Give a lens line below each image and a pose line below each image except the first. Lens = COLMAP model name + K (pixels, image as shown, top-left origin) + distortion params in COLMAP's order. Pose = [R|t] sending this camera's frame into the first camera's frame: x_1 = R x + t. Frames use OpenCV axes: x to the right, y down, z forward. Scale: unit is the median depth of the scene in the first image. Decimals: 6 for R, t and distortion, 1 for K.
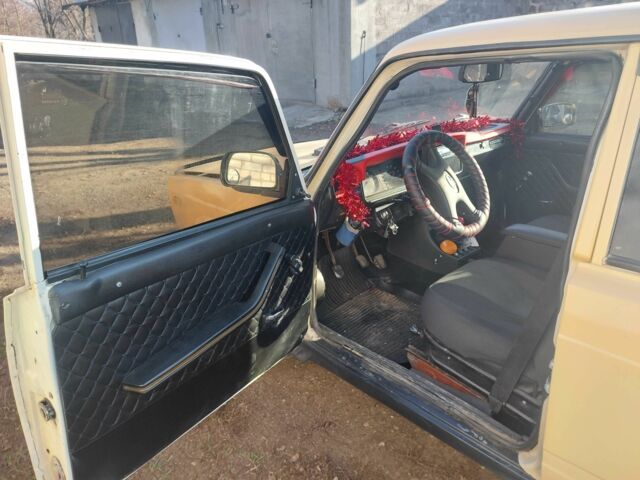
lens RADIAL K [[593.1, 0, 321.9], [0, 593.1, 255.6], [0, 0, 1]] dist [0.099732, -0.132019]
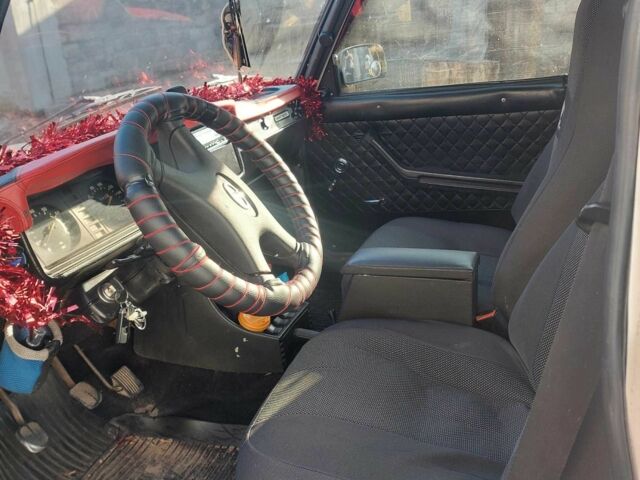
lens RADIAL K [[593.1, 0, 321.9], [0, 593.1, 255.6], [0, 0, 1]] dist [0.099732, -0.132019]
pose [[0.902981, -0.216589, 0.371098, 0.088493], [0.225012, 0.974129, 0.021028, -0.069095], [-0.366052, 0.064514, 0.928356, 0.516276]]
